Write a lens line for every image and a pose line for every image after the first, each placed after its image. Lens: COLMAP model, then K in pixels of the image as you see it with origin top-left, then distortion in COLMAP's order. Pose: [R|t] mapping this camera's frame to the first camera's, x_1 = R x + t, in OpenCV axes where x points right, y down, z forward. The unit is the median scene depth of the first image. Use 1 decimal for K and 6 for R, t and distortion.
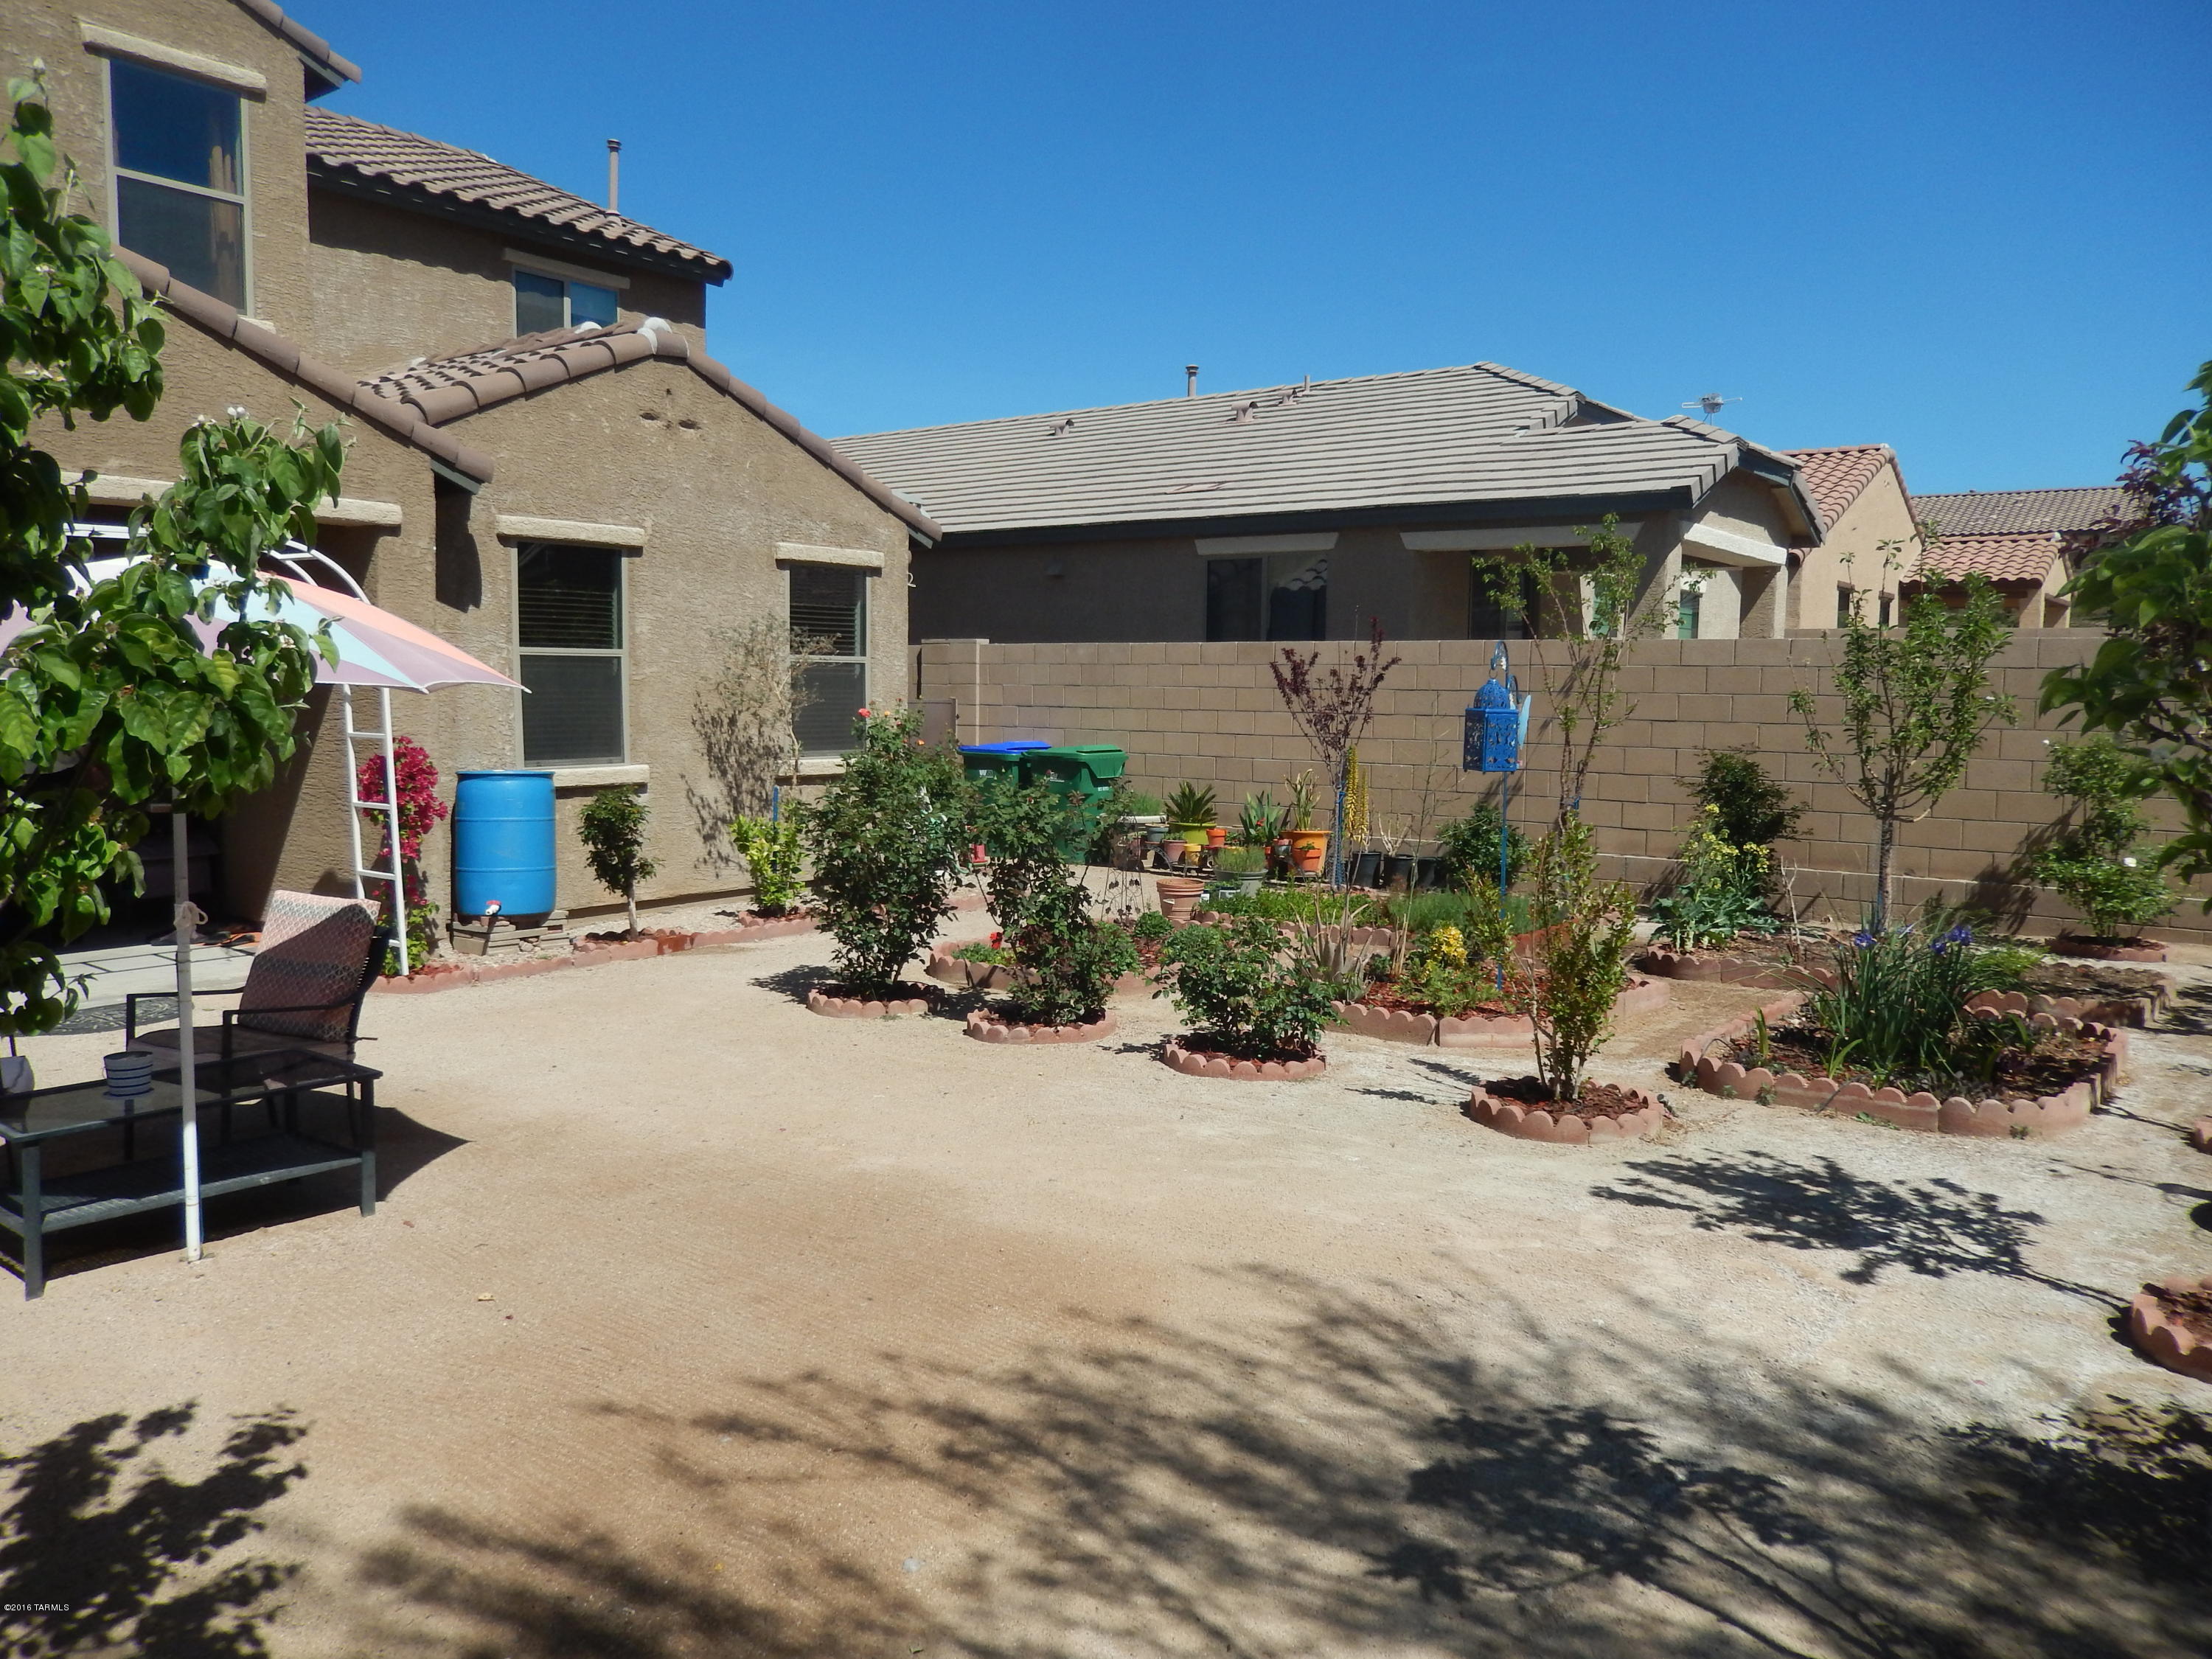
lens RADIAL K [[1633.8, 0, 1106.0], [0, 1633.8, 829.5], [0, 0, 1]] dist [-0.010225, -0.006392]
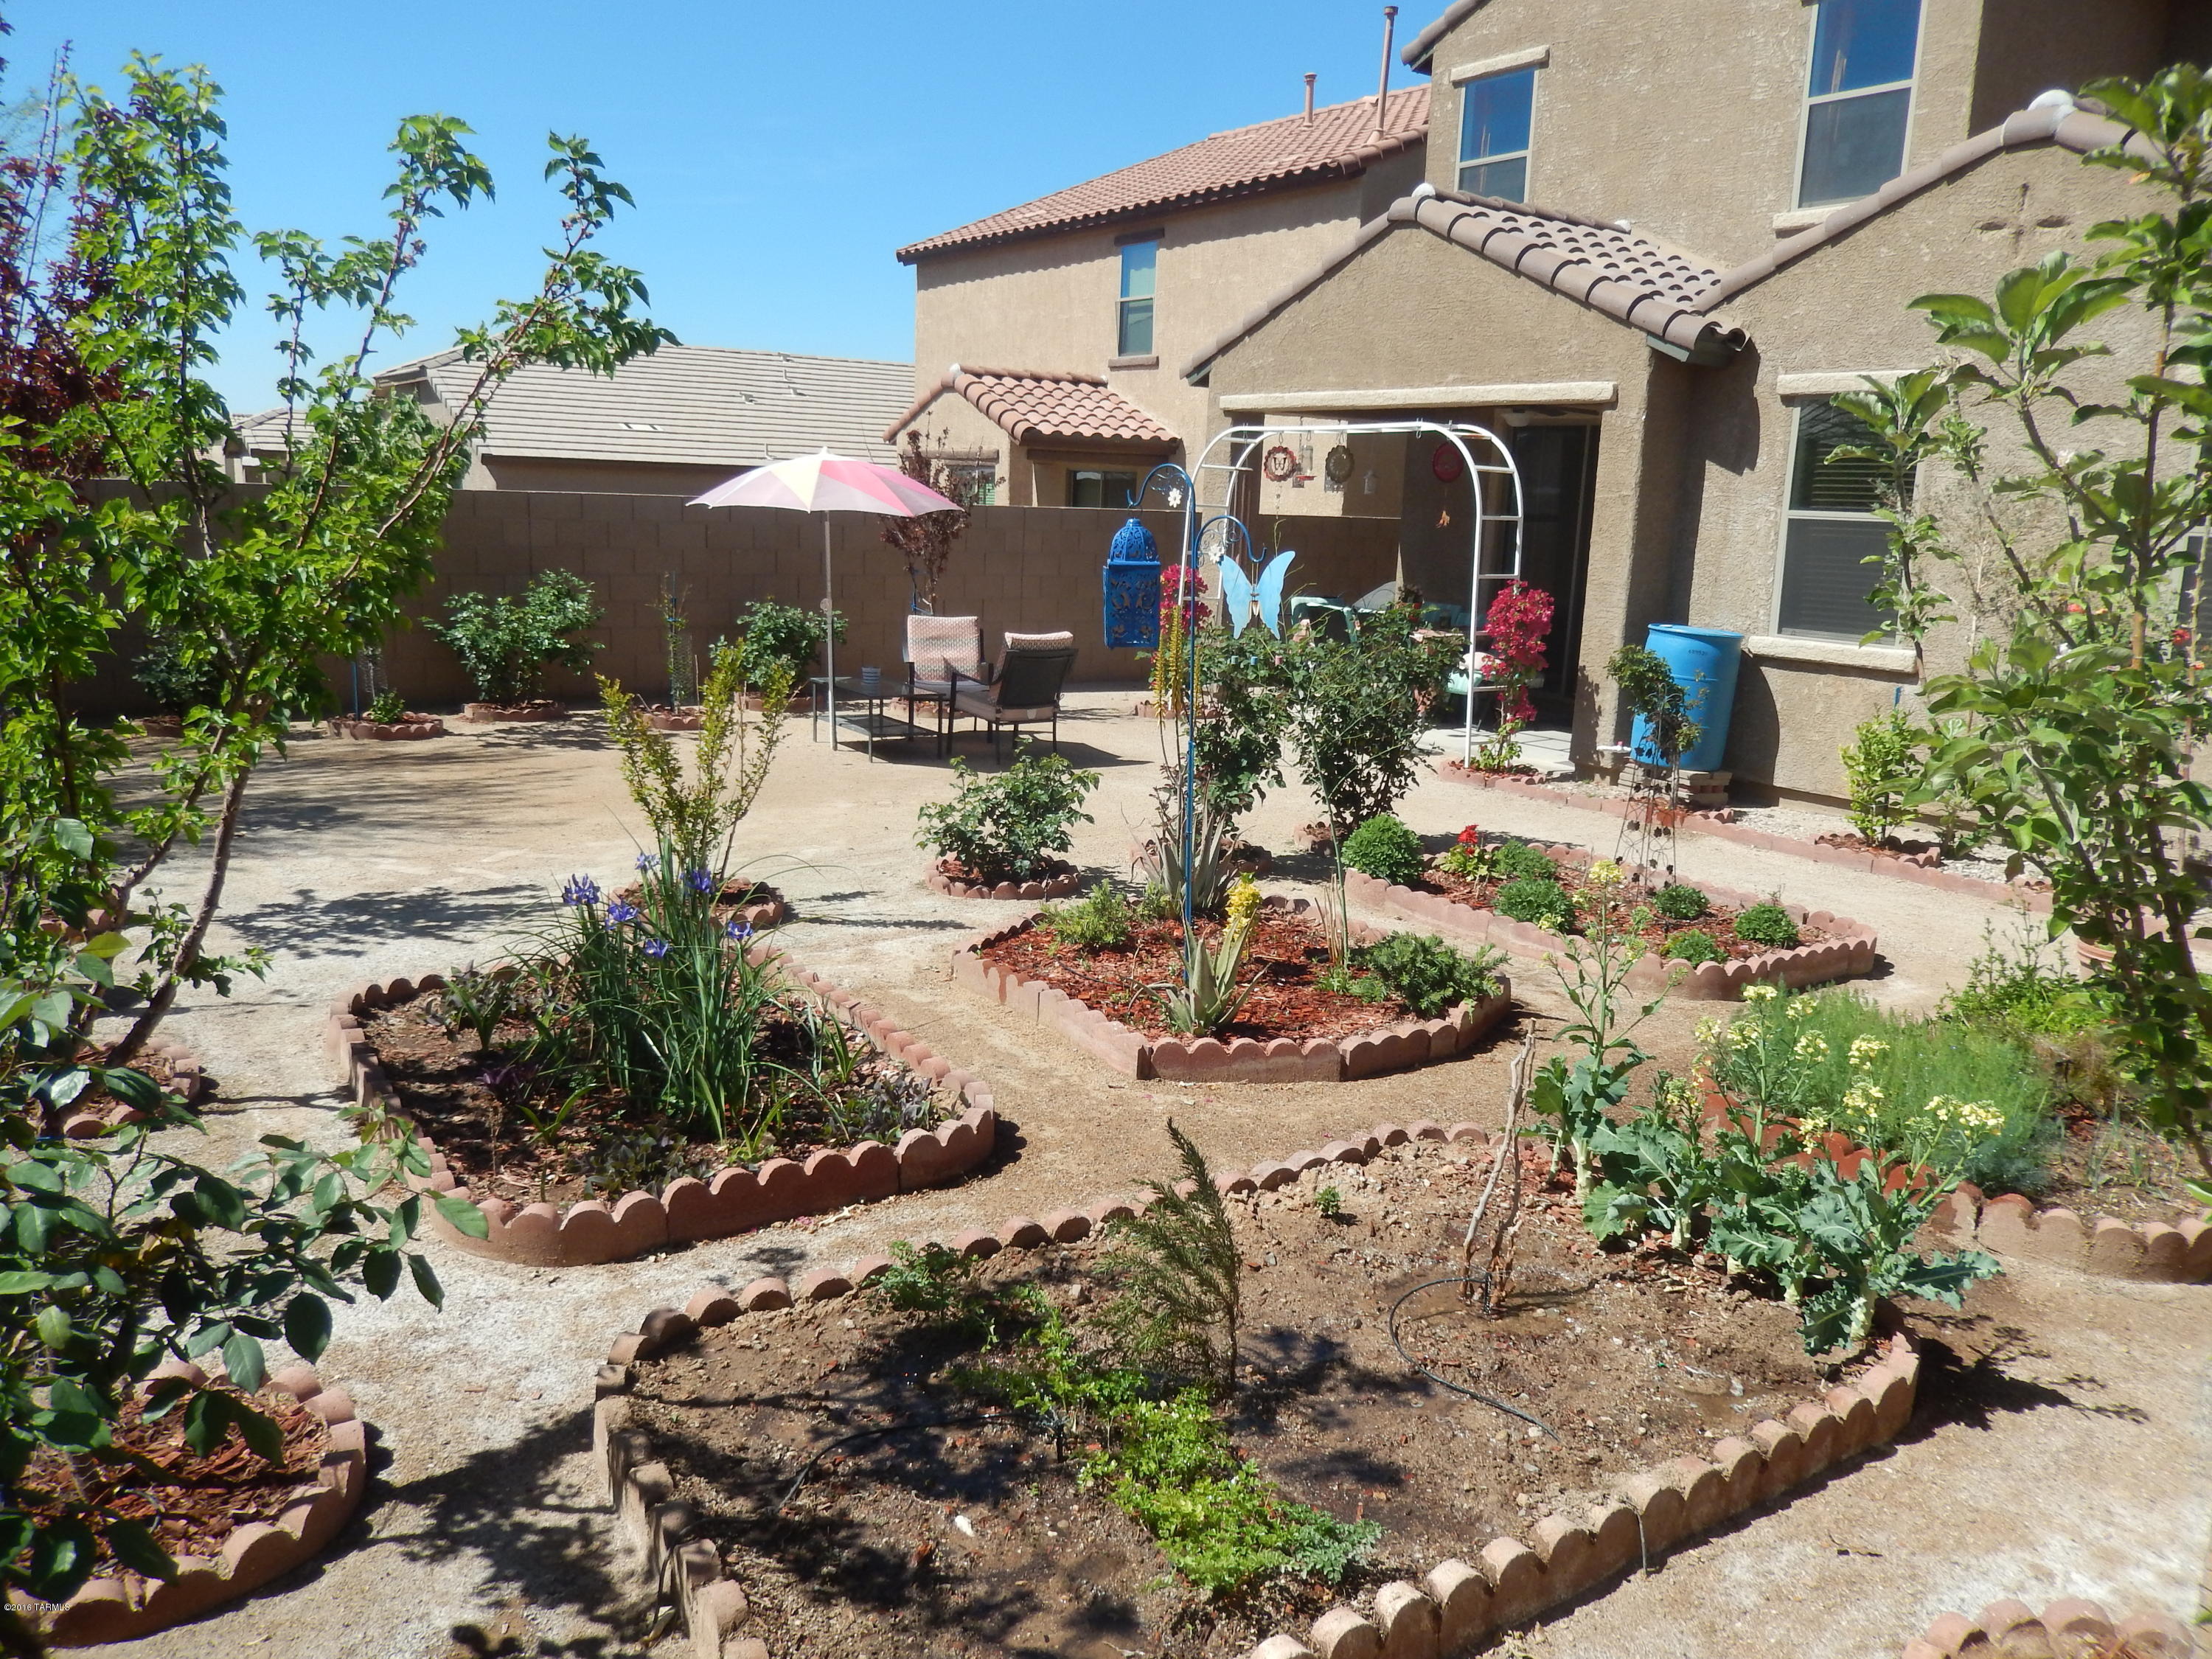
lens RADIAL K [[1633.8, 0, 1106.0], [0, 1633.8, 829.5], [0, 0, 1]] dist [-0.010225, -0.006392]
pose [[-0.297313, 0.171145, -0.939316, 0.792683], [-0.127477, 0.967880, 0.216698, -0.095653], [0.946232, 0.184168, -0.265946, 1.008589]]
